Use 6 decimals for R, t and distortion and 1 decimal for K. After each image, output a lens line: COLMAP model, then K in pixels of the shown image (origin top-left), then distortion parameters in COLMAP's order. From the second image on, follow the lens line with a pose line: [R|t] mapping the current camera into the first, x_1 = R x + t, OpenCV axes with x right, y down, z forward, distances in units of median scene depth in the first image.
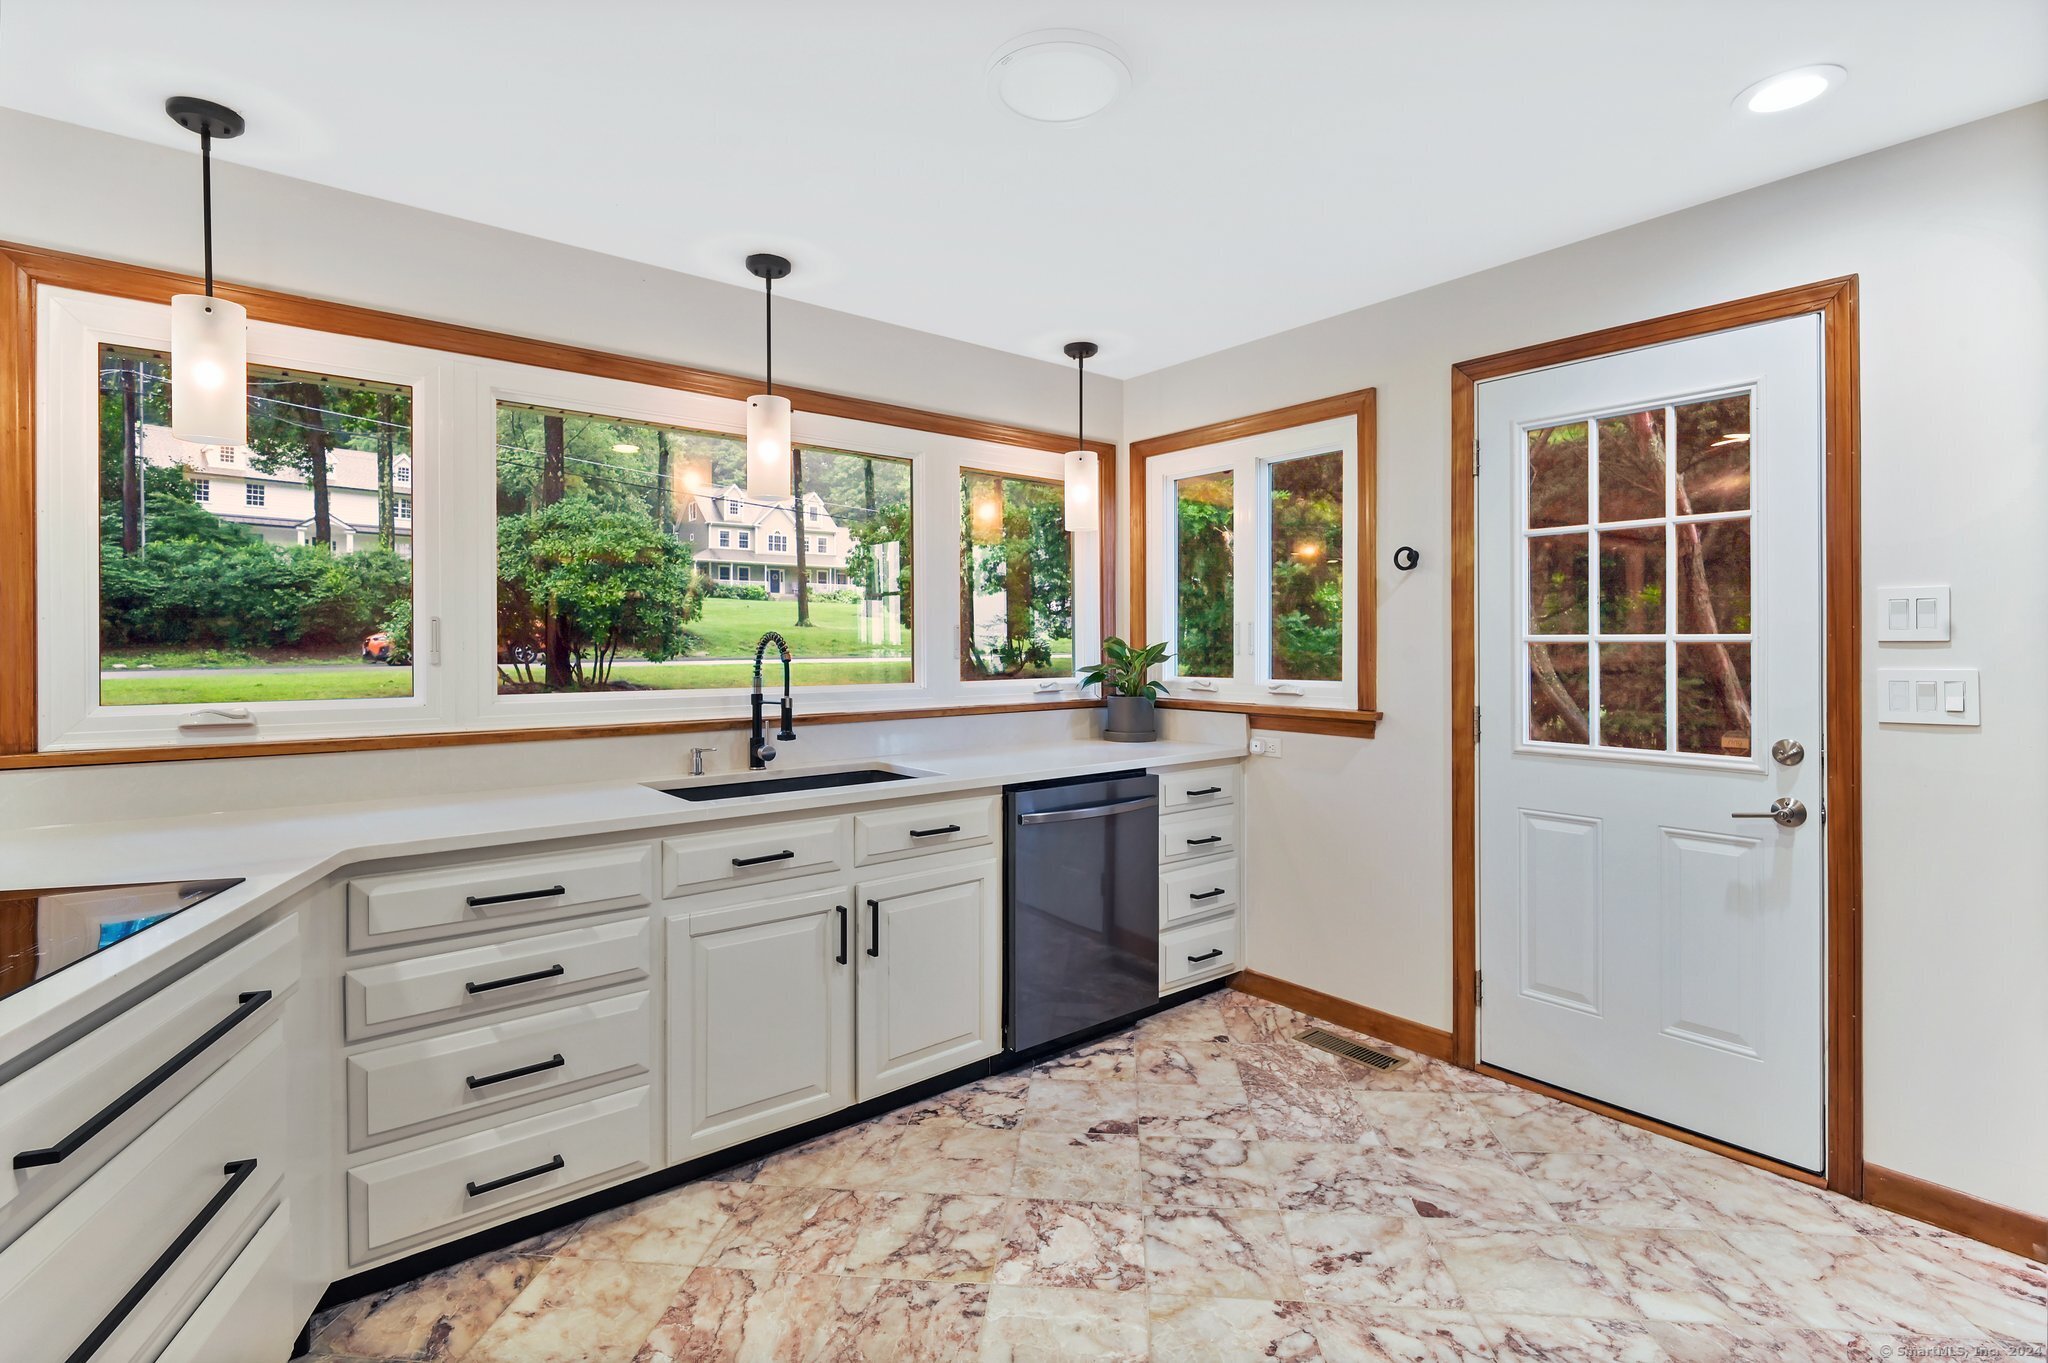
lens RADIAL K [[996.7, 0, 1025.4], [0, 996.7, 633.1], [0, 0, 1]] dist [0.036655, -0.000483]
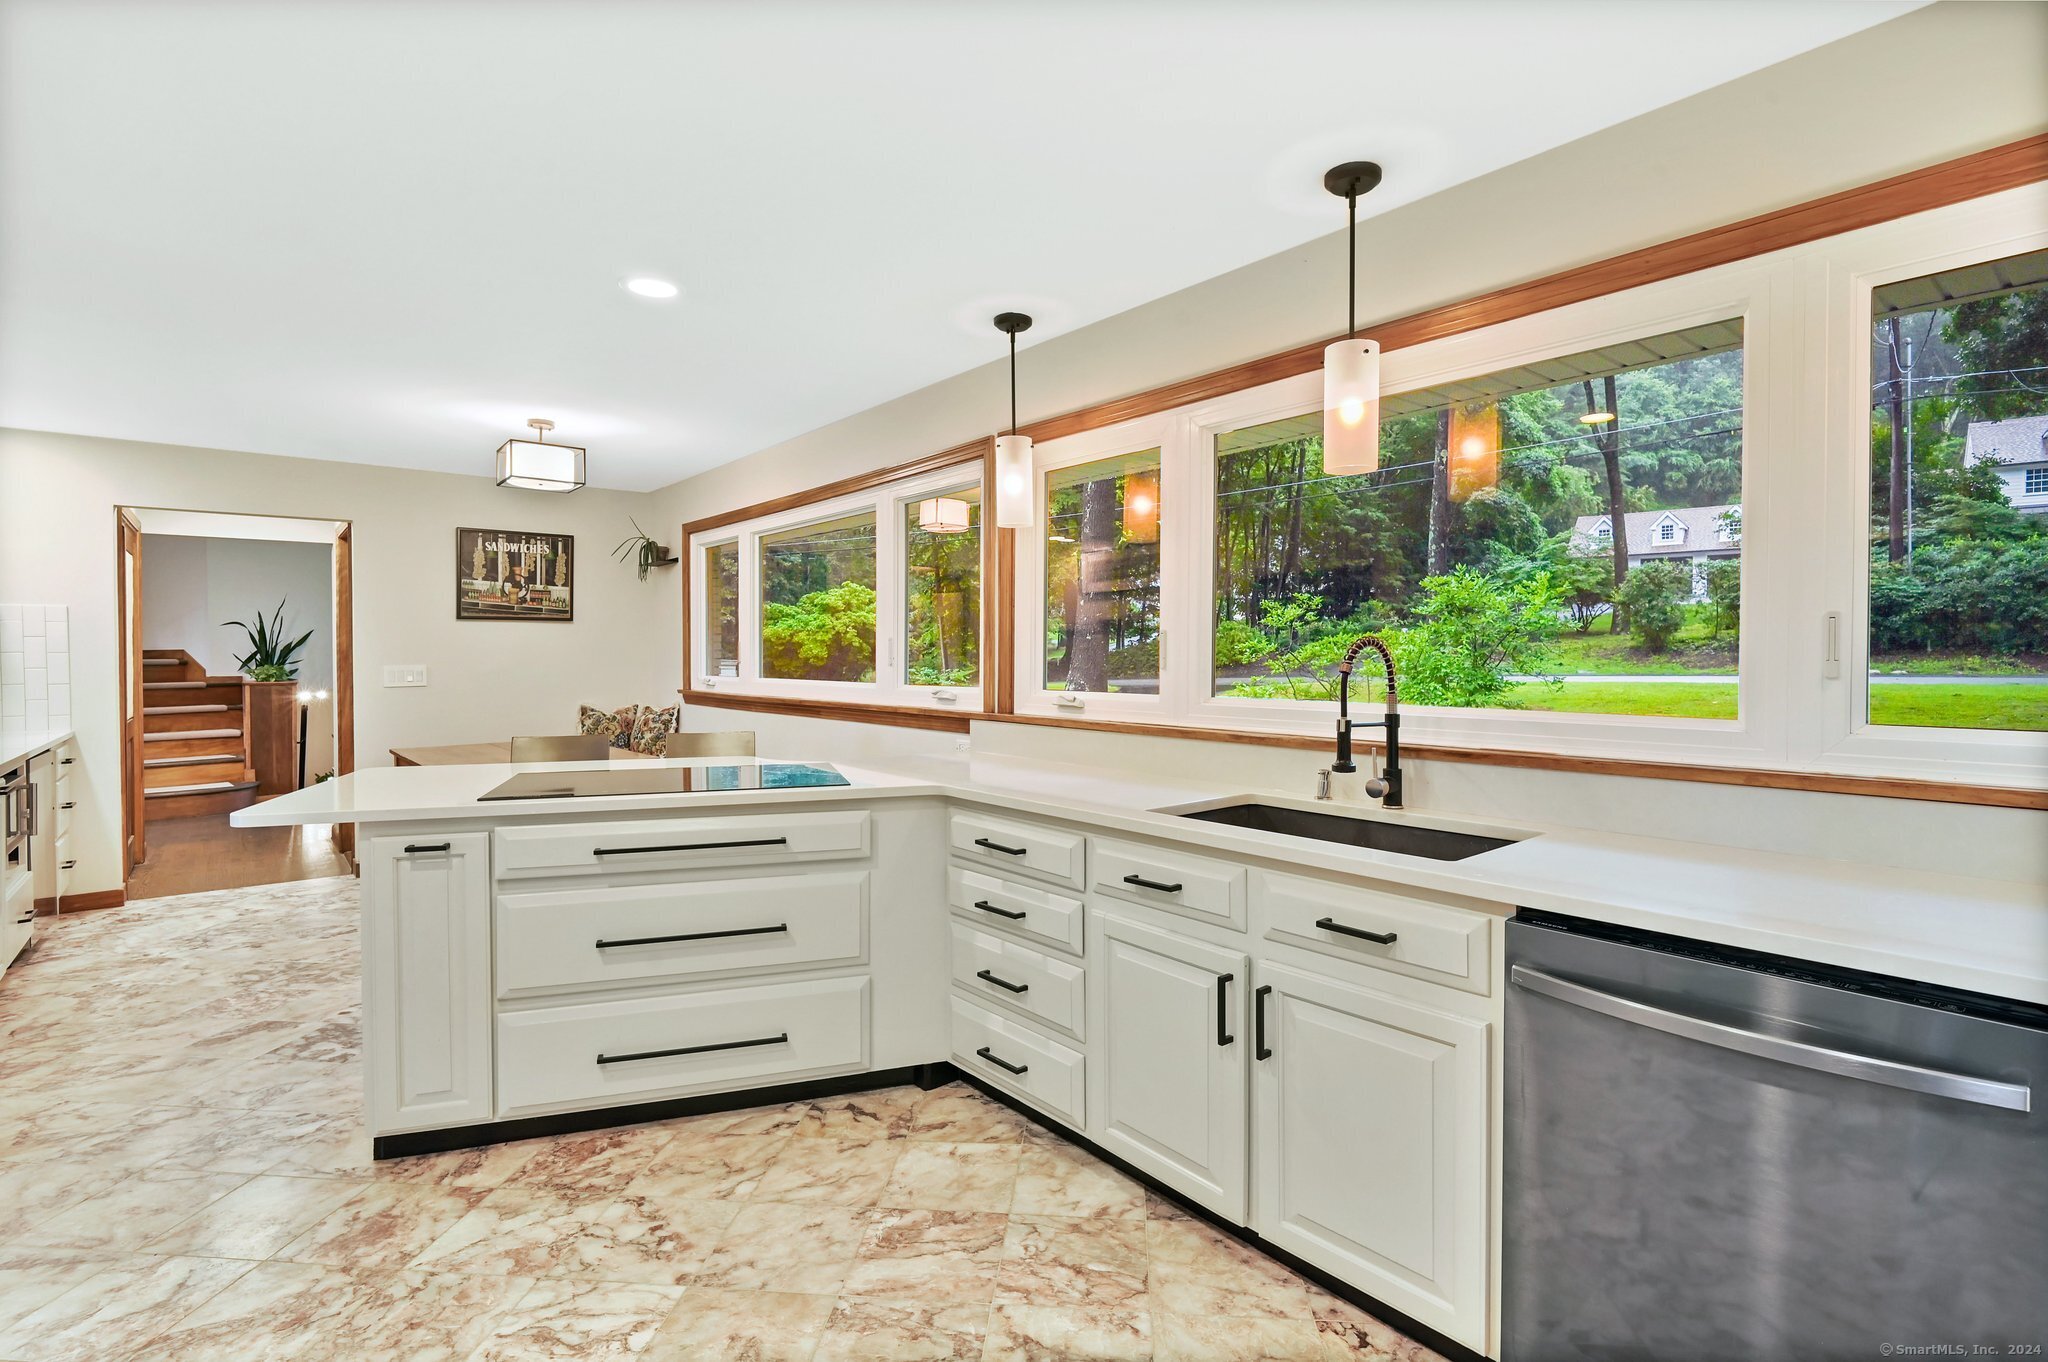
lens RADIAL K [[980.2, 0, 1022.5], [0, 980.2, 666.9], [0, 0, 1]] dist [-0.000597, 0.000914]
pose [[0.001100, 0.009470, -0.999955, 0.527238], [0.016894, 0.999812, 0.009487, 0.016670], [0.999857, -0.016904, 0.000939, 0.740101]]
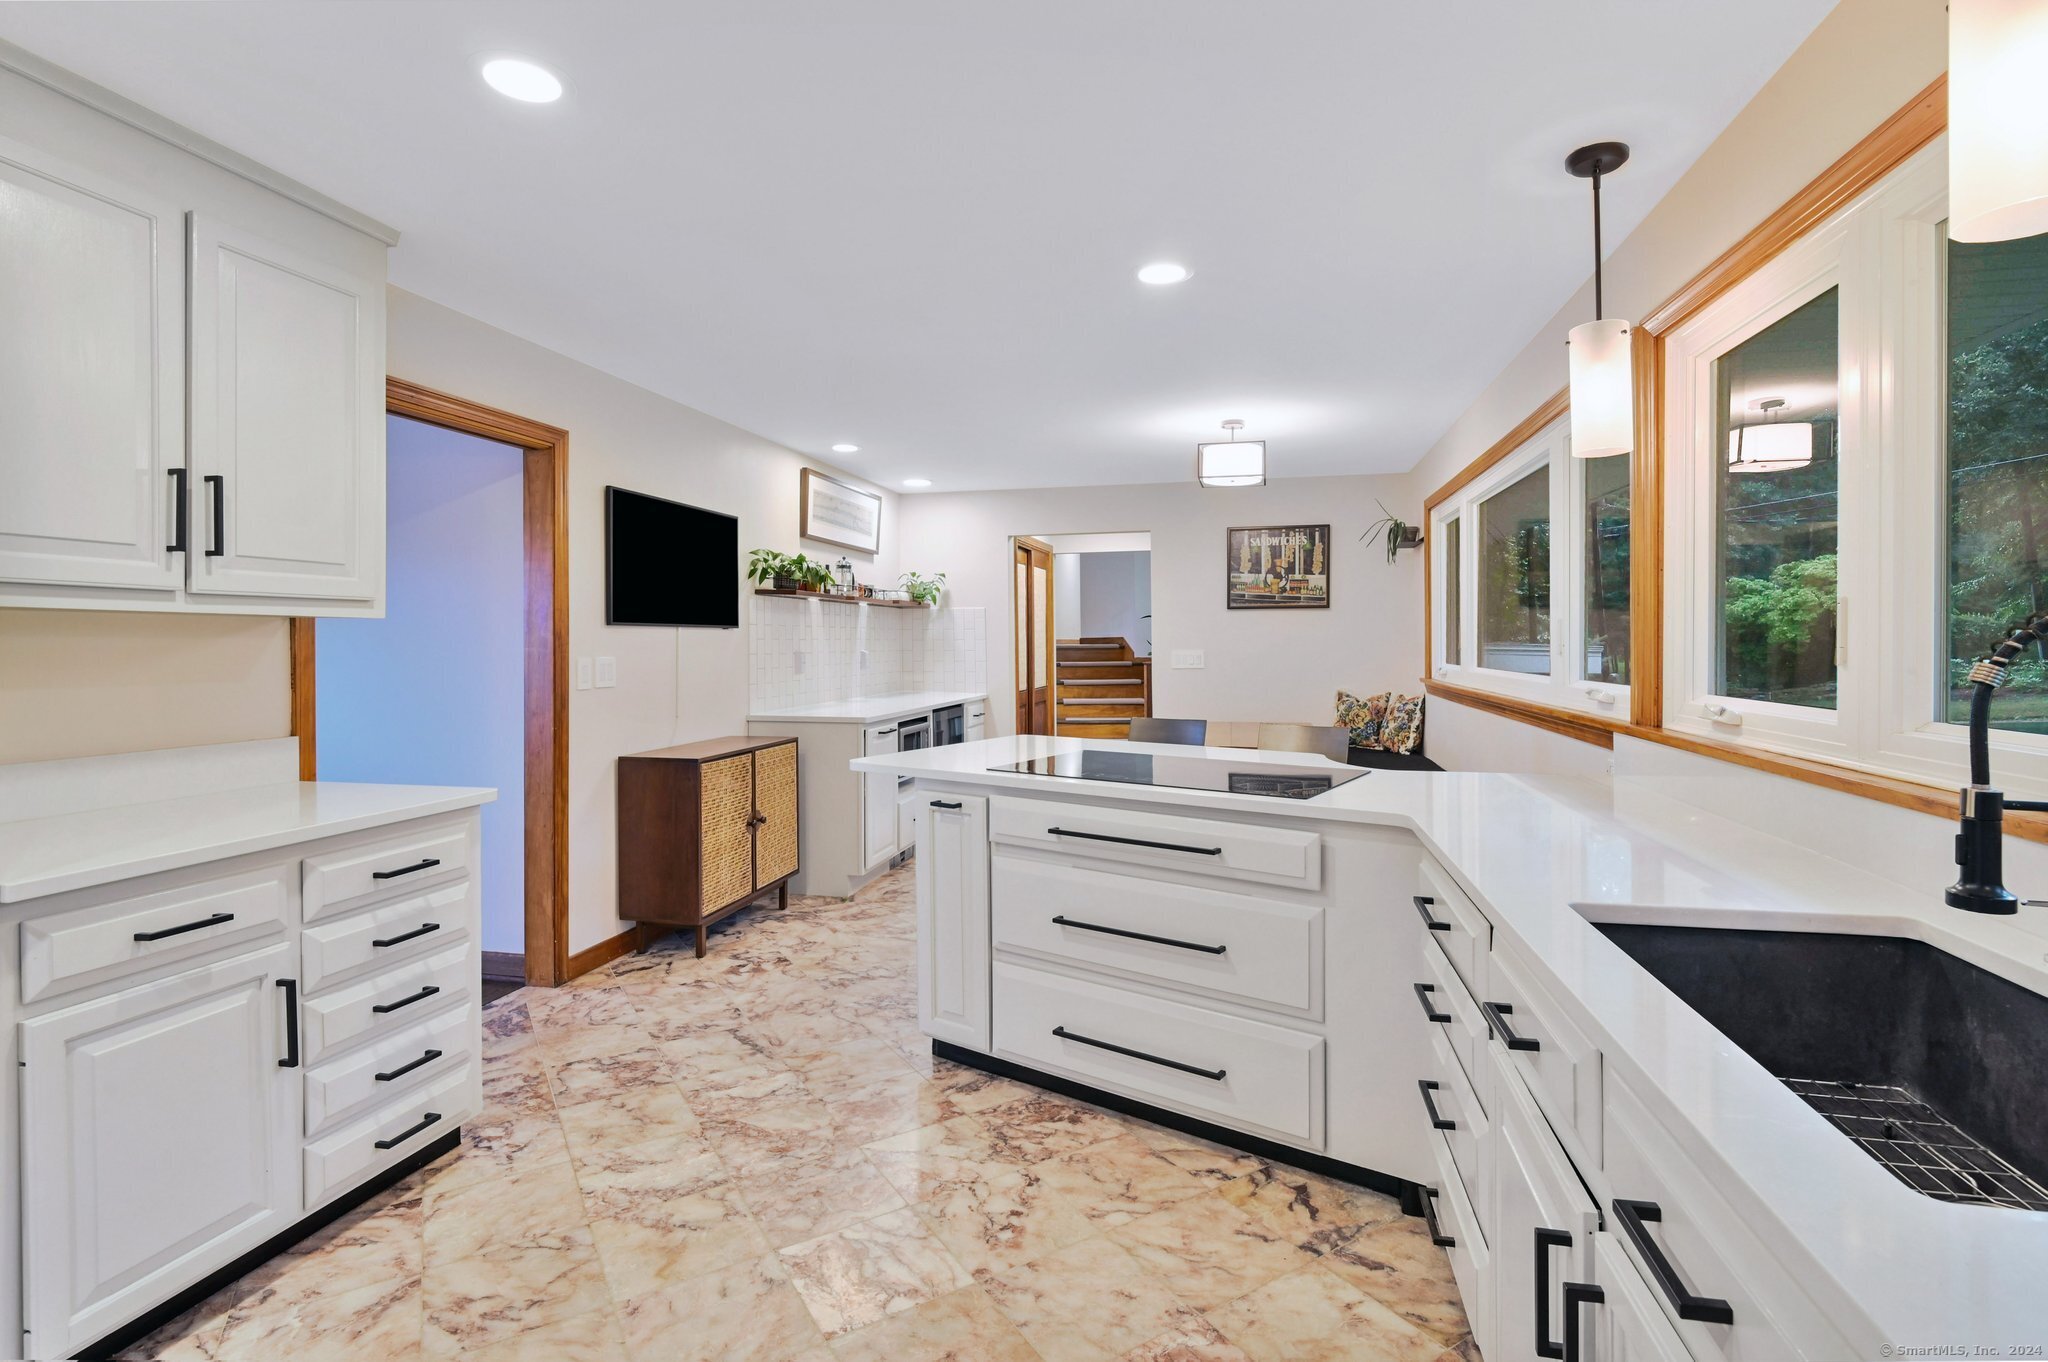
lens RADIAL K [[964.8, 0, 1022.8], [0, 964.8, 637.3], [0, 0, 1]] dist [-0.000817, -0.000898]
pose [[-0.793332, -0.004165, -0.608775, 0.242337], [0.009290, 0.999777, -0.018947, 0.019795], [0.608719, -0.020686, -0.793116, 1.040831]]
